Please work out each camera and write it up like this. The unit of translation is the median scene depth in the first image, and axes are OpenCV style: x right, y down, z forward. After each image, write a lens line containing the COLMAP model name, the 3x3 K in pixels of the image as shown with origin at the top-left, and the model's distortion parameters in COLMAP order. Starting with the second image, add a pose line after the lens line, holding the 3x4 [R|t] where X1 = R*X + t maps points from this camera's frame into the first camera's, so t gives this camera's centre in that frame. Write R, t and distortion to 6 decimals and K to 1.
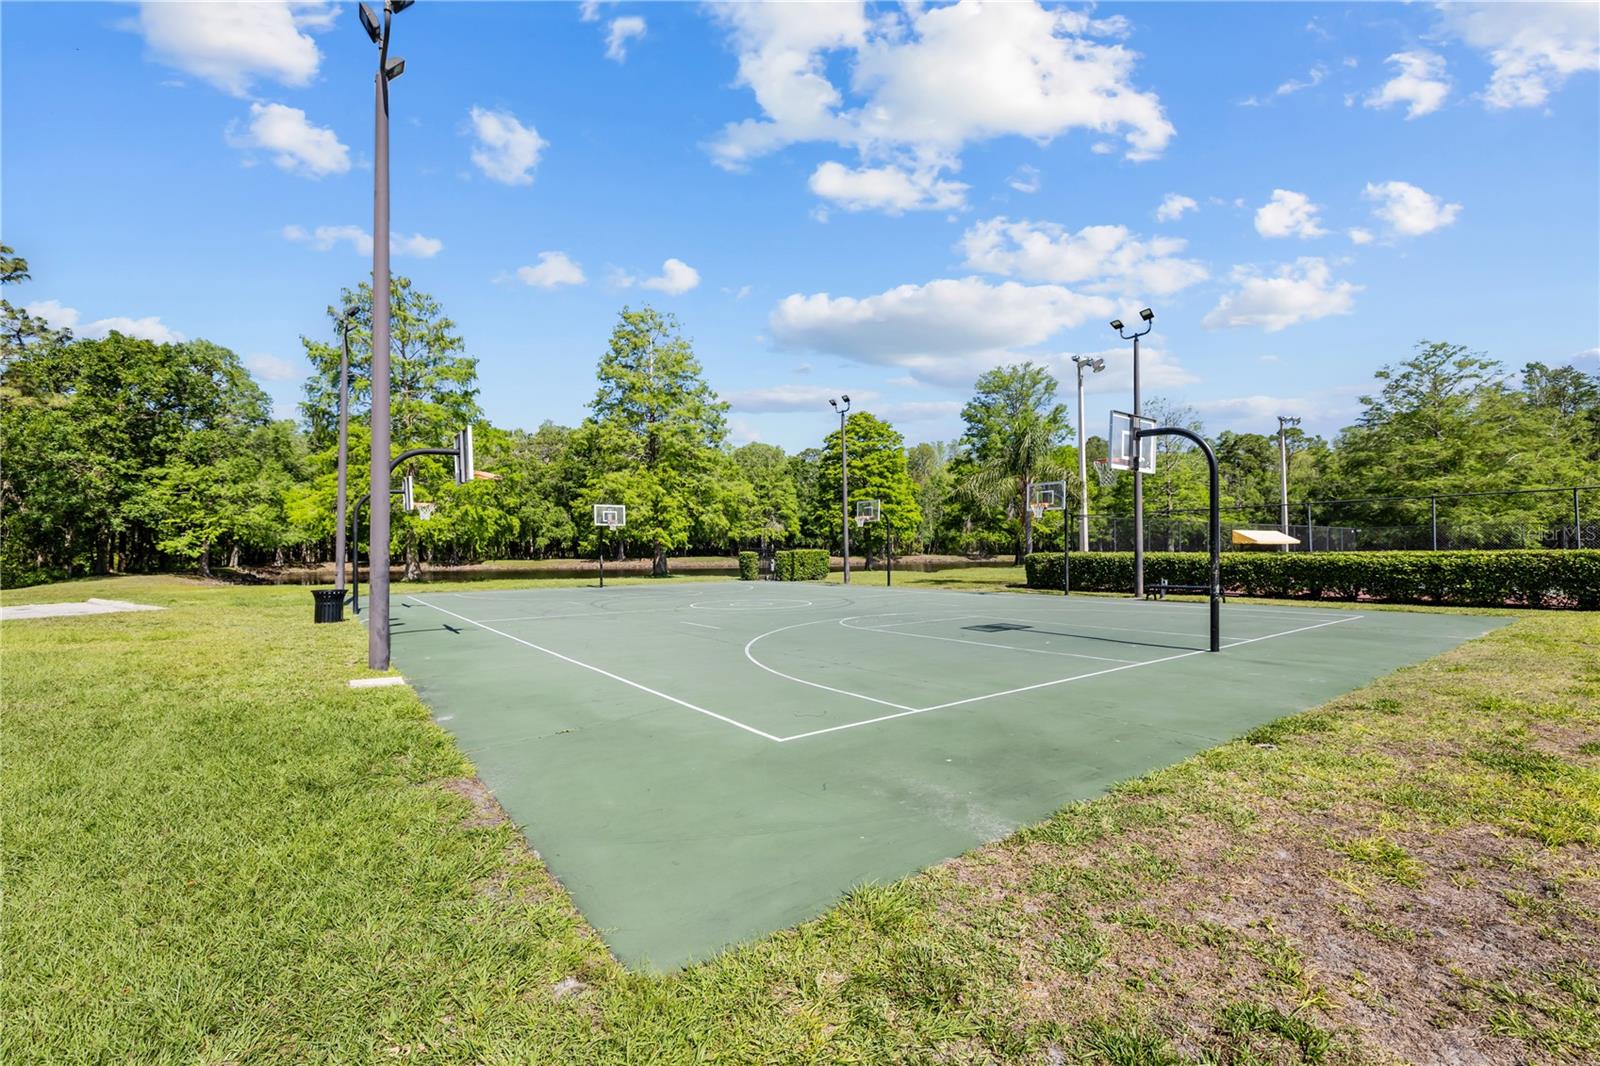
lens RADIAL K [[722.6, 0, 800.0], [0, 722.6, 533.0], [0, 0, 1]] dist [0.000553, 0.000014]
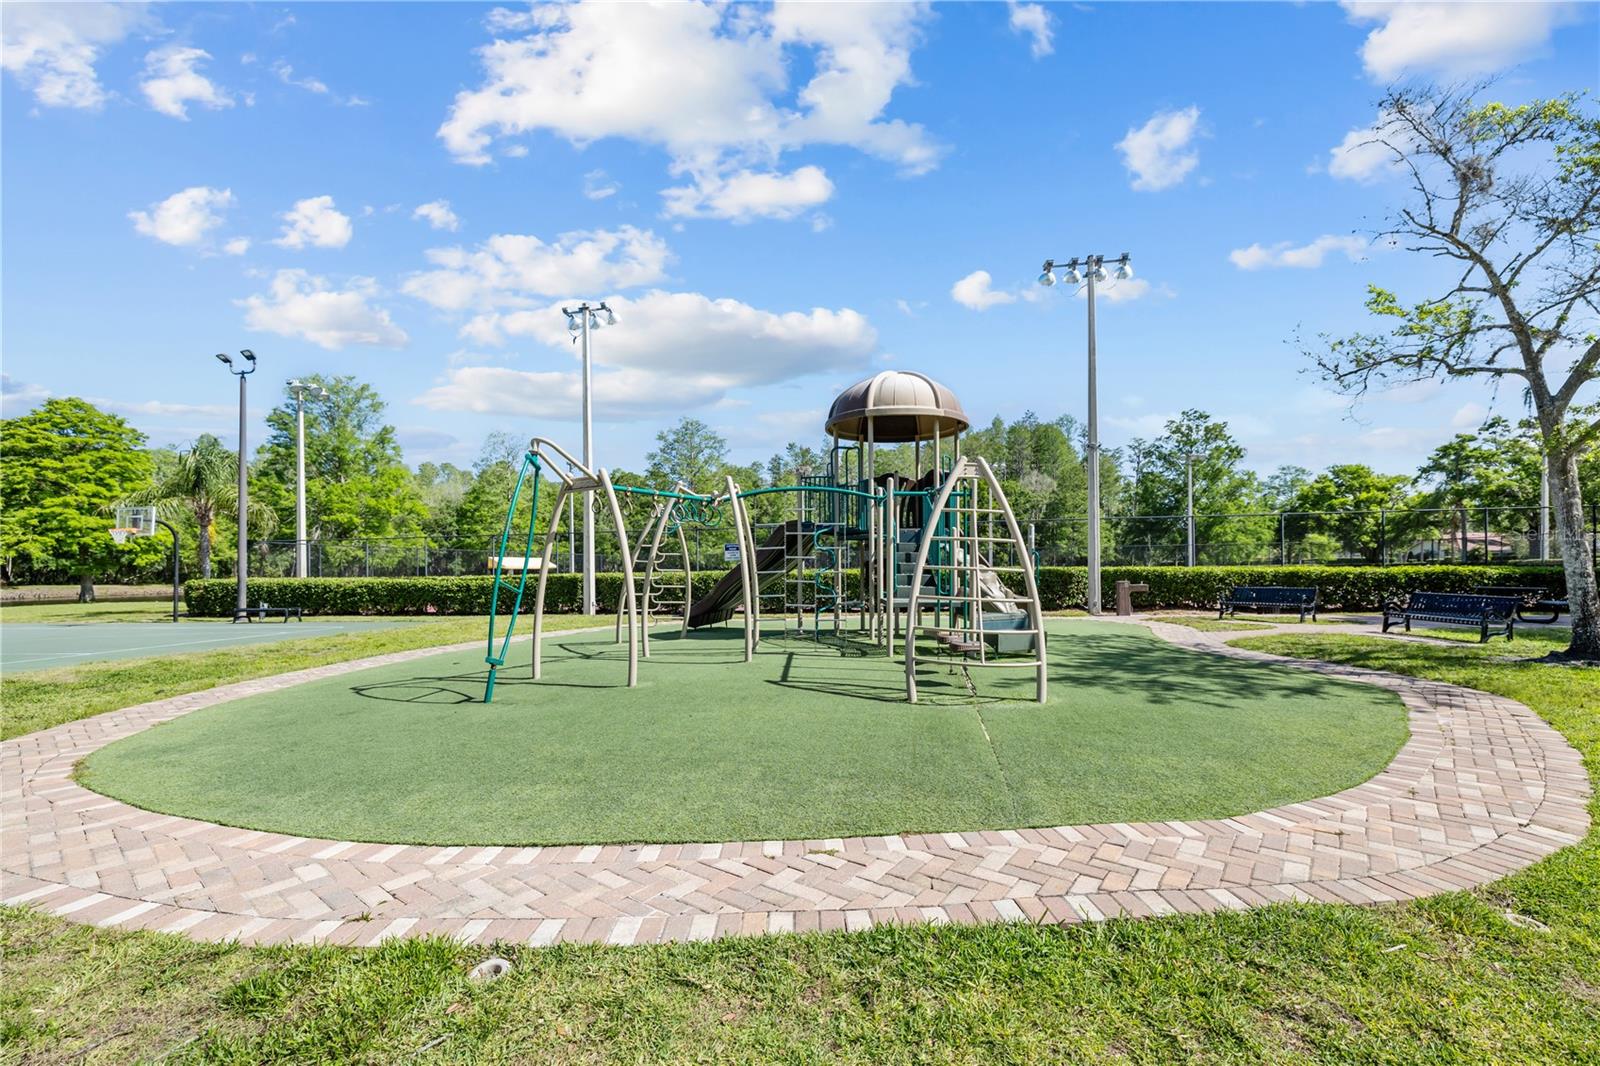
lens RADIAL K [[722.6, 0, 800.0], [0, 722.6, 533.0], [0, 0, 1]] dist [0.000553, 0.000014]
pose [[0.703296, 0.034897, 0.710040, 0.095677], [-0.011238, 0.999215, -0.037978, -0.002631], [-0.710808, 0.018731, 0.703137, -0.105797]]
